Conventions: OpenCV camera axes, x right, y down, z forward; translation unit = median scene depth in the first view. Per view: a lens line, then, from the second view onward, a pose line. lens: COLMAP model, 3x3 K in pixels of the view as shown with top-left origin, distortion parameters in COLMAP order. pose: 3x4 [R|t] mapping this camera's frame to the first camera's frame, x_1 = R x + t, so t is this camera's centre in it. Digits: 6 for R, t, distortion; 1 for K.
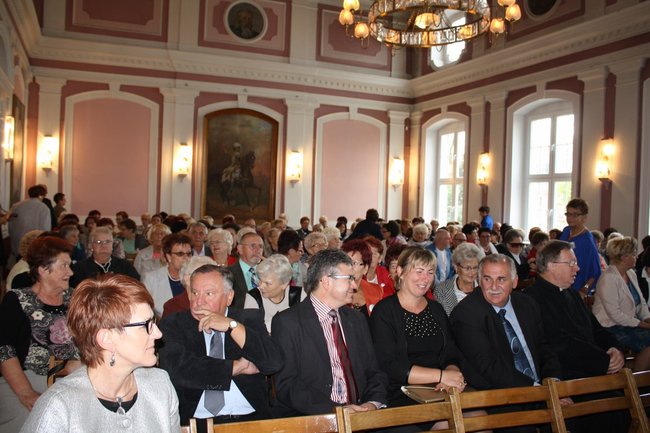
lens RADIAL K [[584.7, 0, 320.4], [0, 584.7, 218.2], [0, 0, 1]] dist [-0.138104, 0.135109]
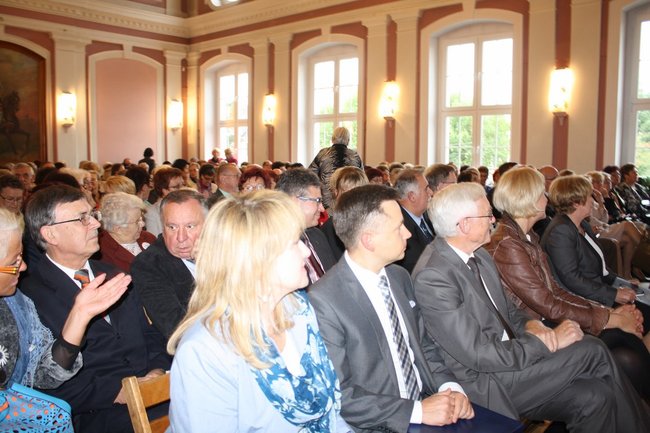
lens RADIAL K [[584.7, 0, 321.7], [0, 584.7, 216.3], [0, 0, 1]] dist [-0.138104, 0.135109]
pose [[0.902179, -0.070871, 0.425500, -0.080423], [0.033851, 0.995001, 0.093955, 0.007853], [-0.430032, -0.070361, 0.900068, 0.022553]]
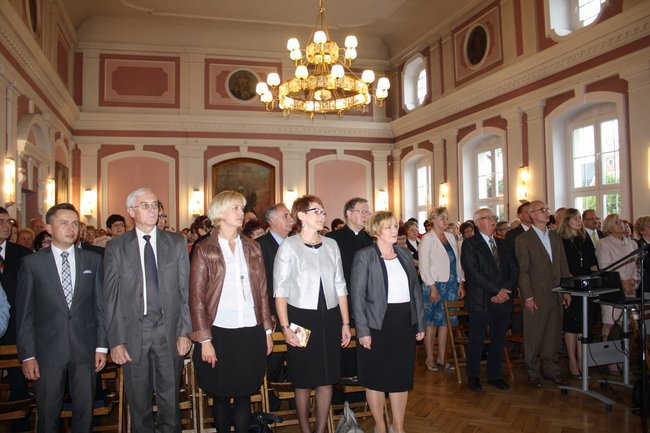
lens RADIAL K [[559.9, 0, 319.2], [0, 559.9, 221.7], [0, 0, 1]] dist [-0.123415, 0.089201]
pose [[0.992111, -0.051240, -0.114410, 0.152159], [0.046271, 0.997884, -0.045674, 0.004949], [0.116508, 0.040020, 0.992383, -0.134402]]
